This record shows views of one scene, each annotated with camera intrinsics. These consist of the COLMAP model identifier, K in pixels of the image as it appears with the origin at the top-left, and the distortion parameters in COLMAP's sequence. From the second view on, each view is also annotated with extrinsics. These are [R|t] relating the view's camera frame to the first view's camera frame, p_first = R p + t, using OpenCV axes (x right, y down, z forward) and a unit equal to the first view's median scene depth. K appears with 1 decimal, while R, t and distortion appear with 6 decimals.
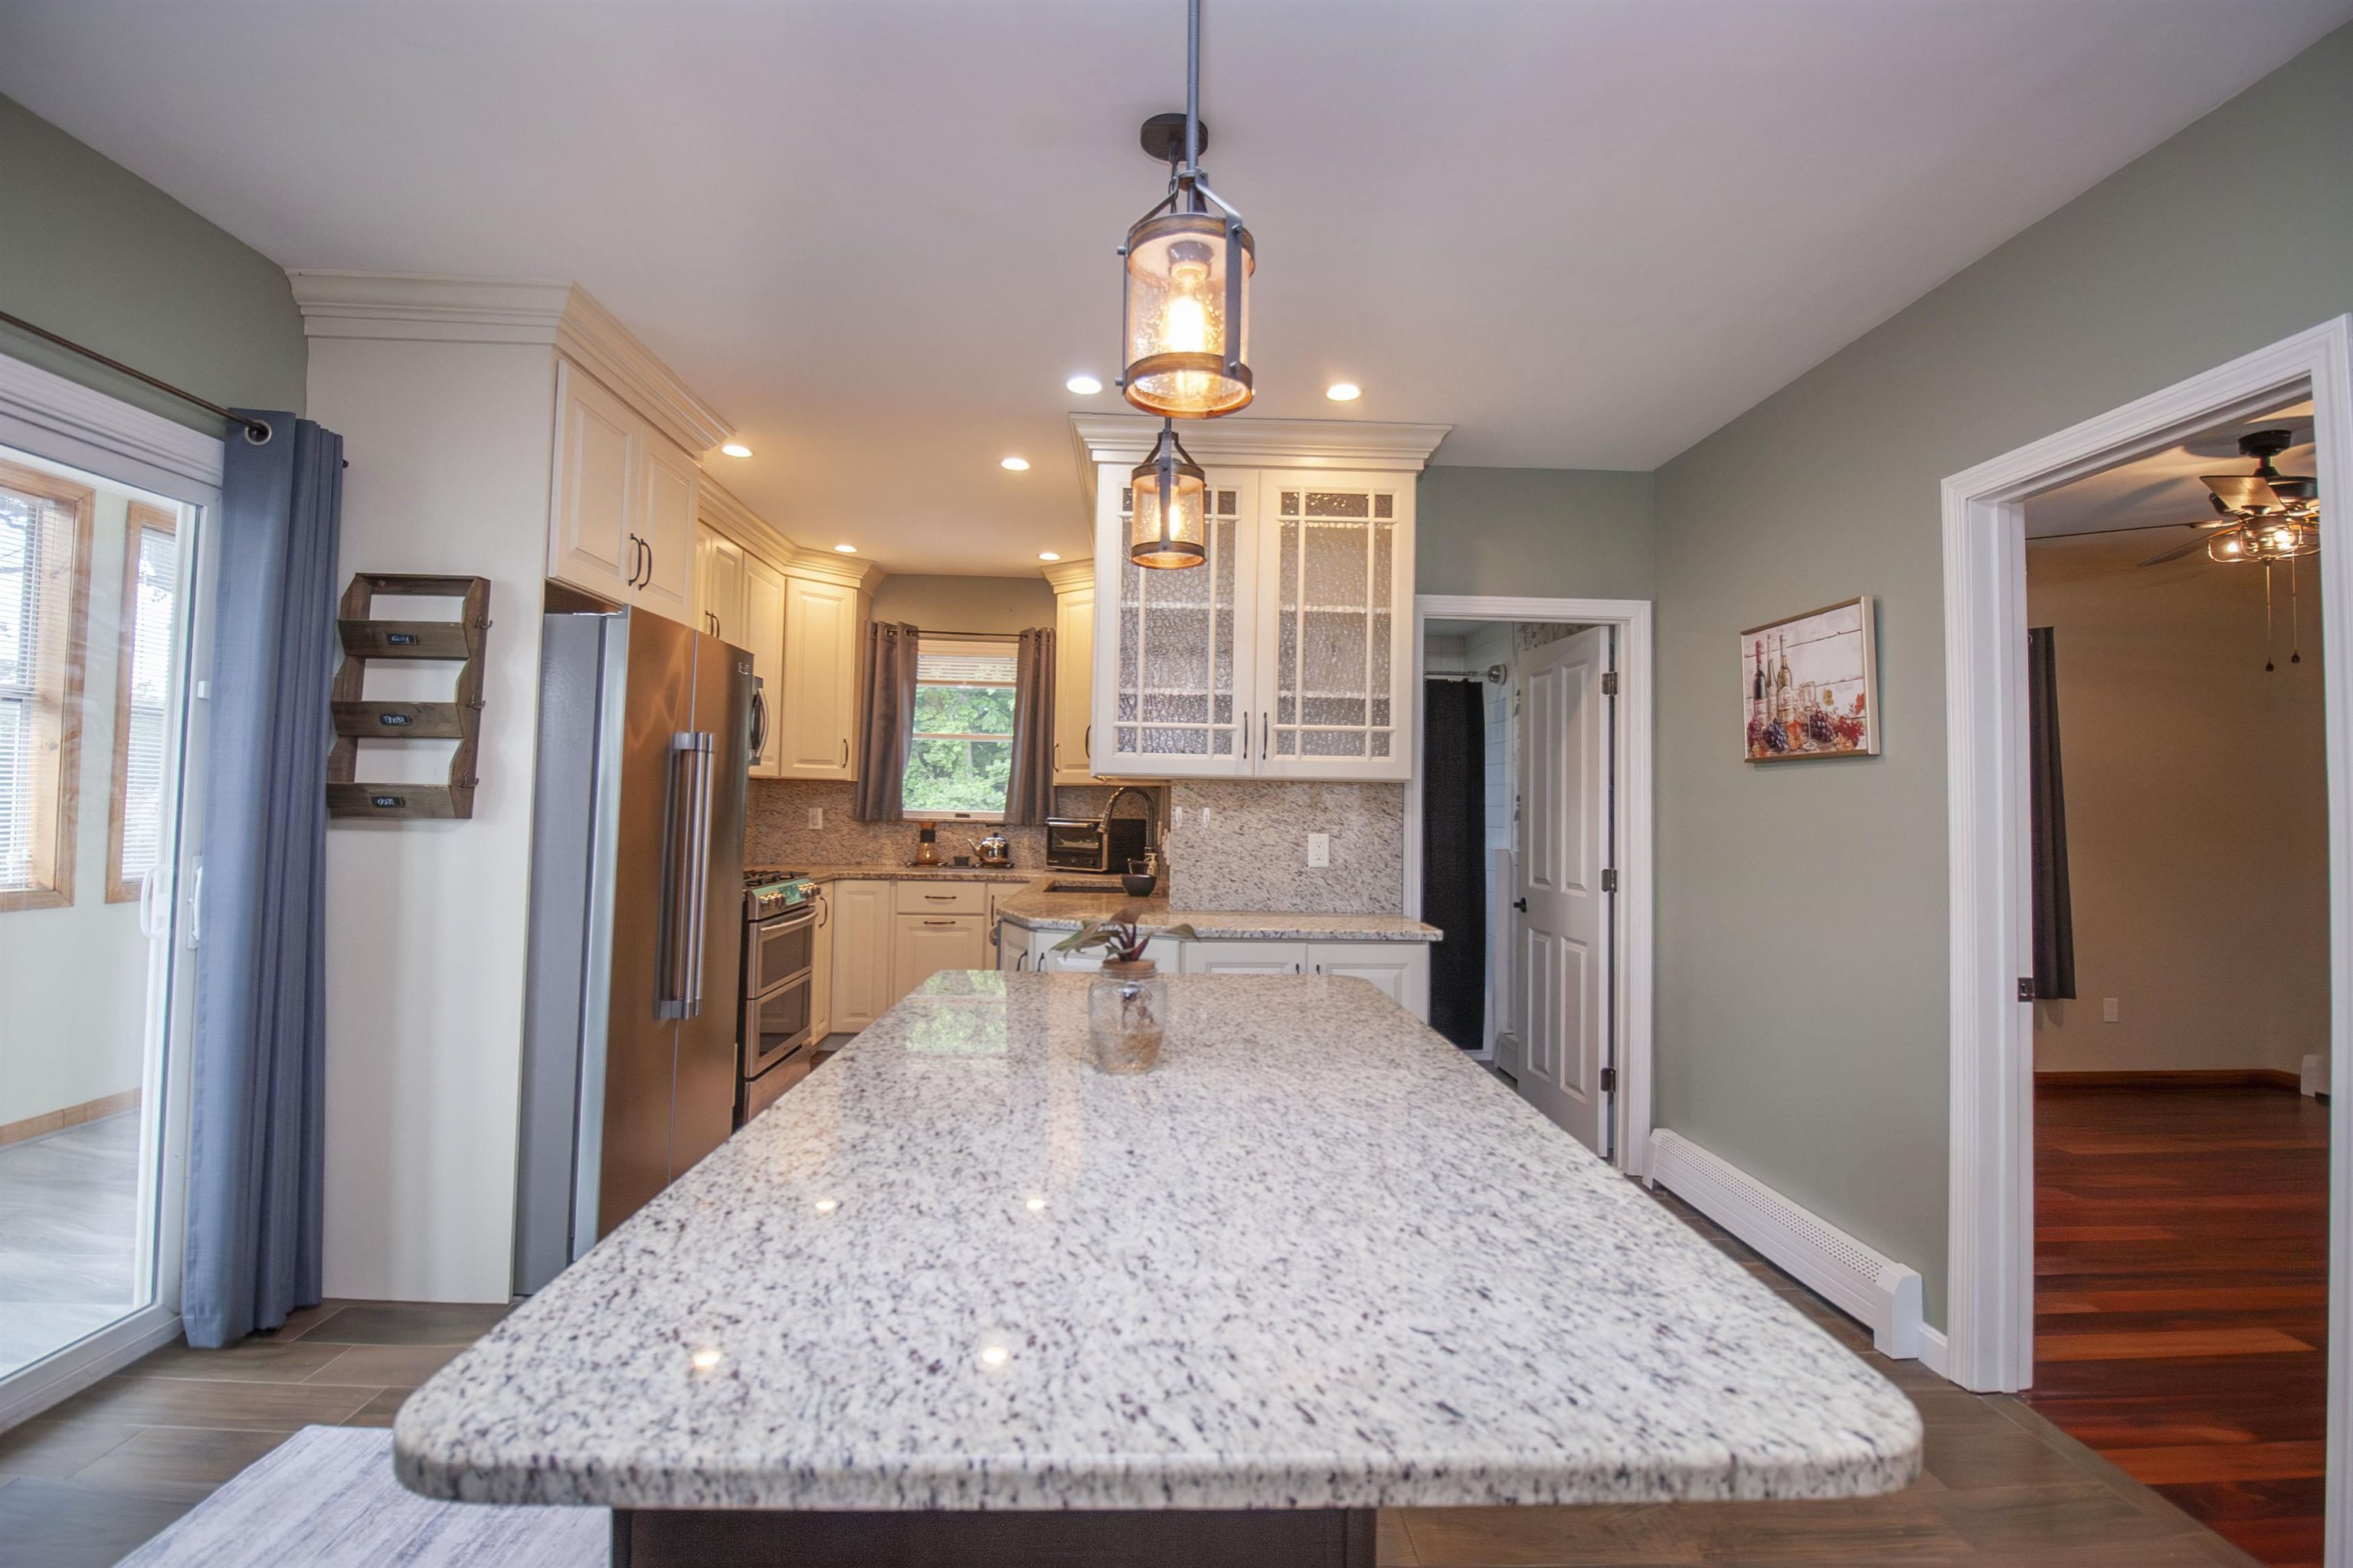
lens RADIAL K [[1109.5, 0, 1149.1], [0, 1109.5, 745.3], [0, 0, 1]] dist [-0.012018, -0.000977]
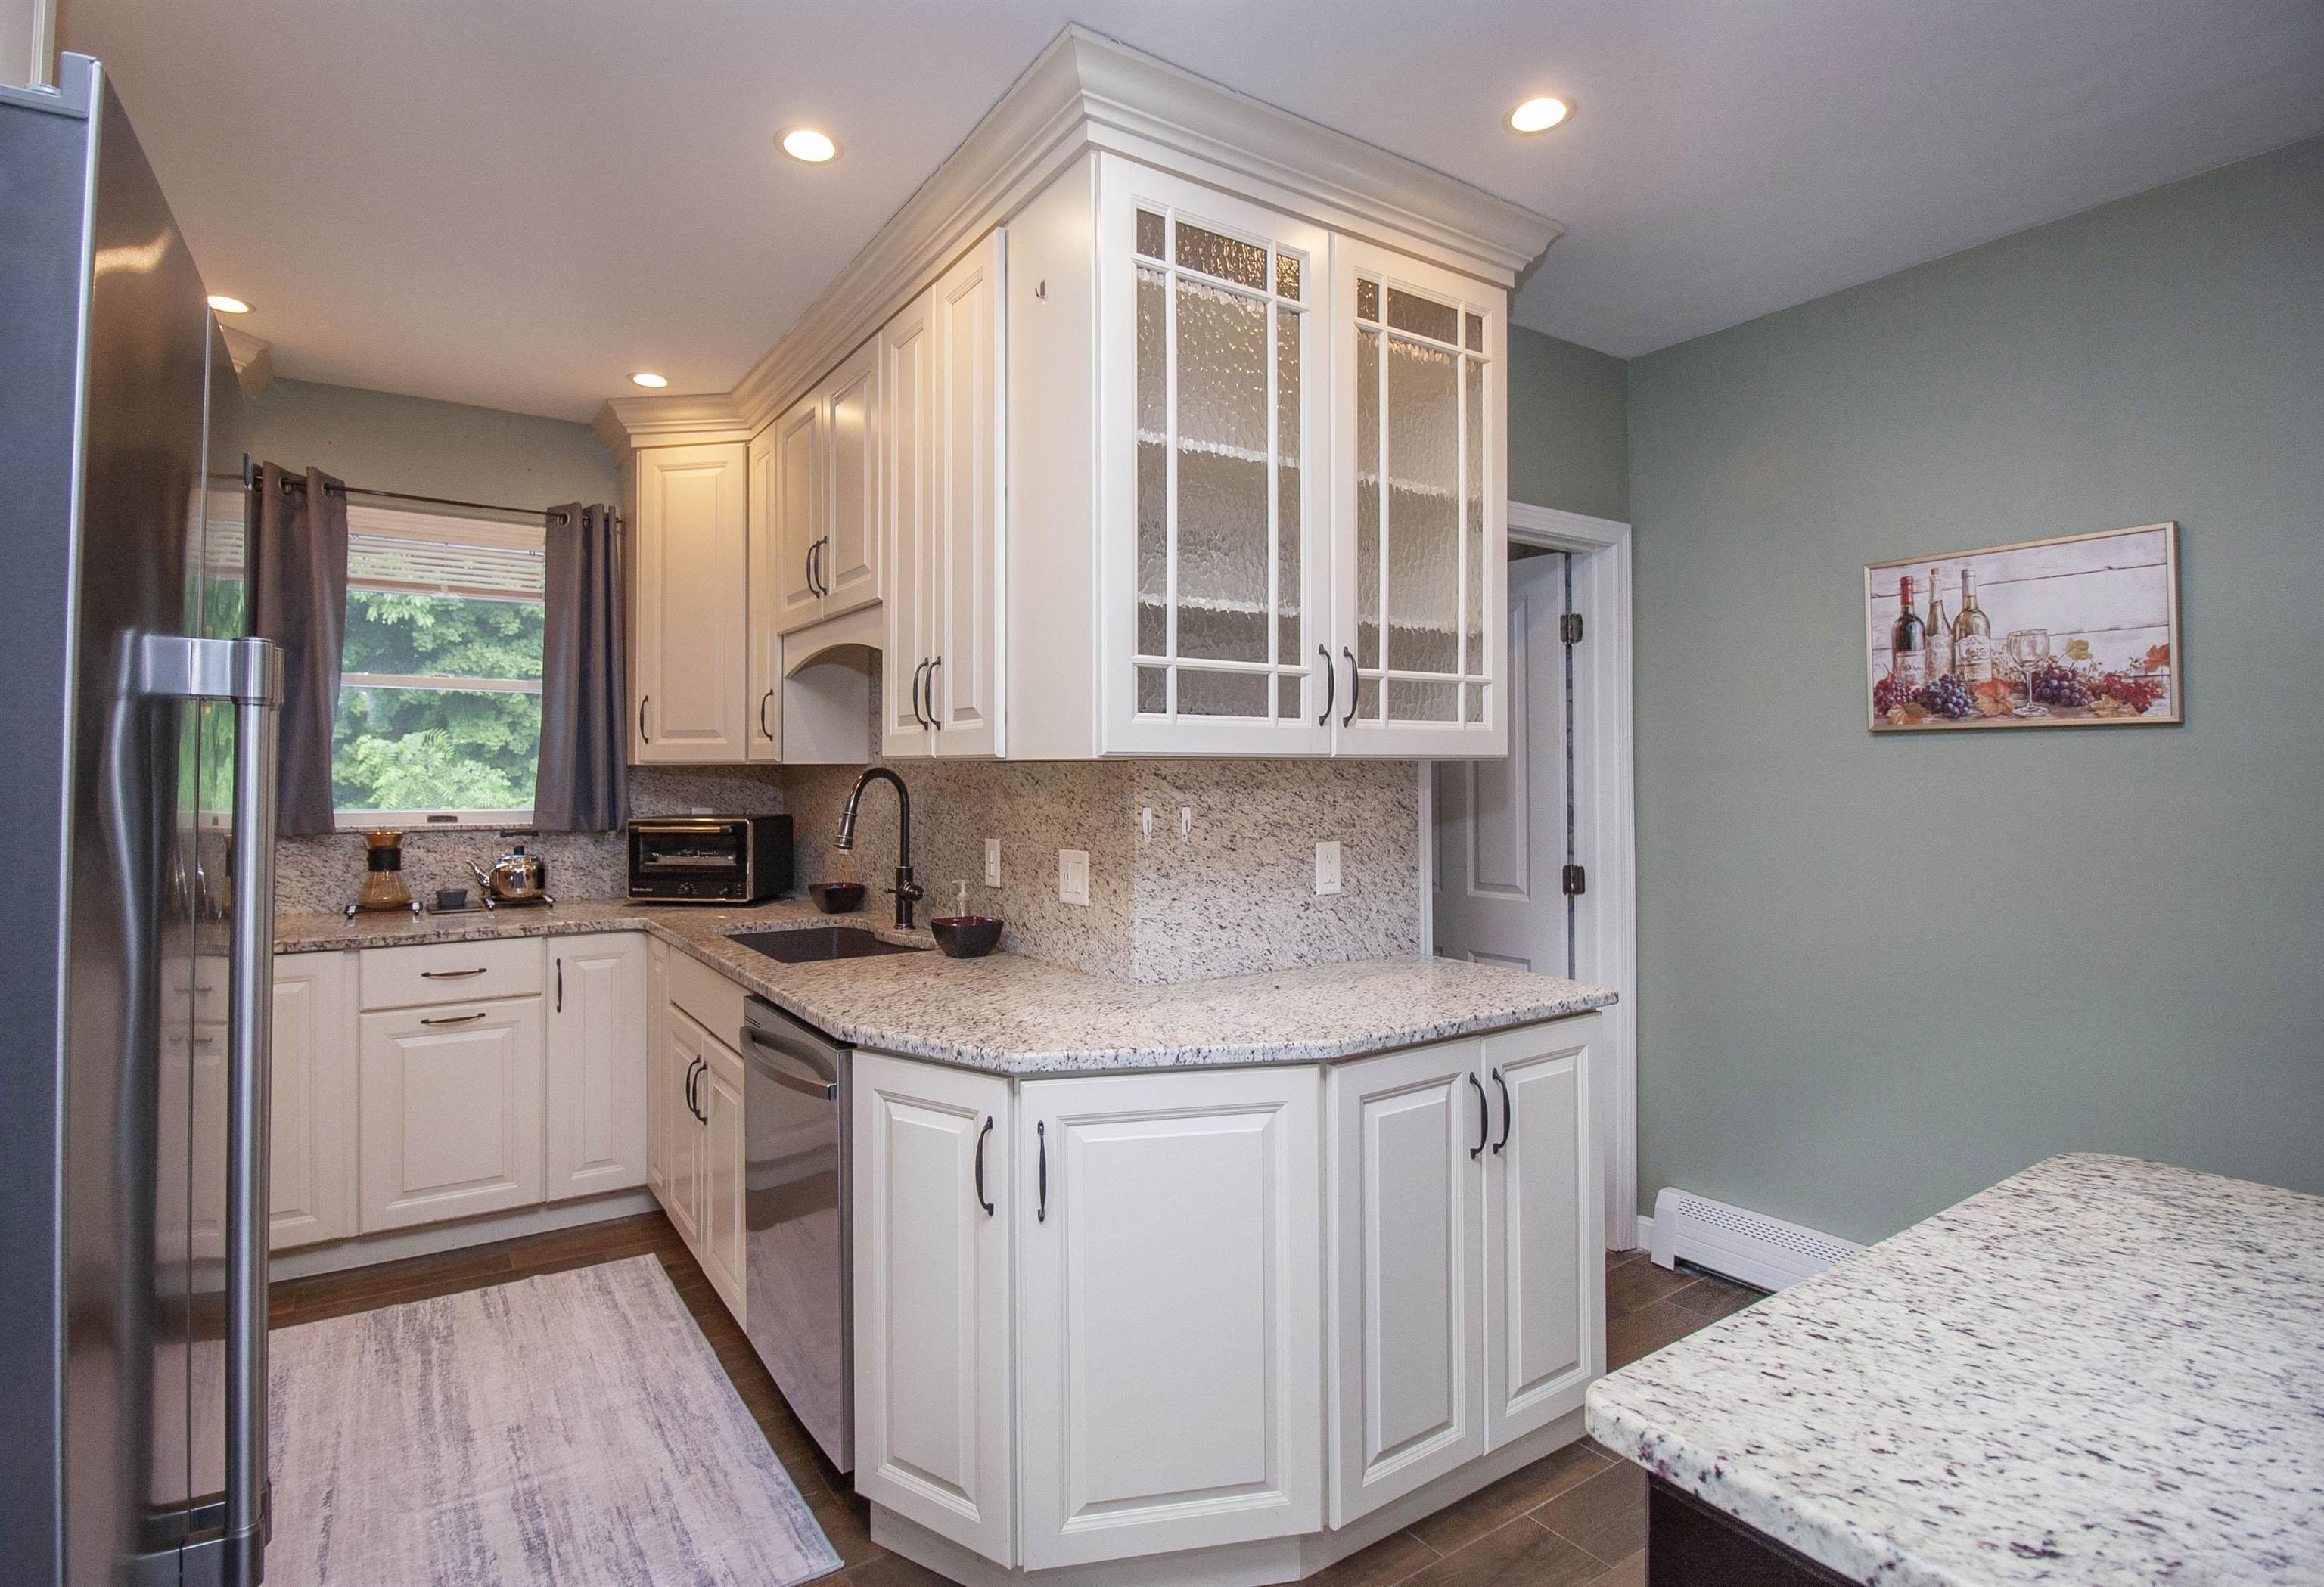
lens RADIAL K [[1156.6, 0, 1103.8], [0, 1156.6, 755.2], [0, 0, 1]] dist [-0.002243, -0.000395]
pose [[0.852830, -0.014435, 0.521990, -0.329013], [-0.008937, 0.999068, 0.042228, 0.002555], [-0.522113, -0.040678, 0.851906, 0.537116]]
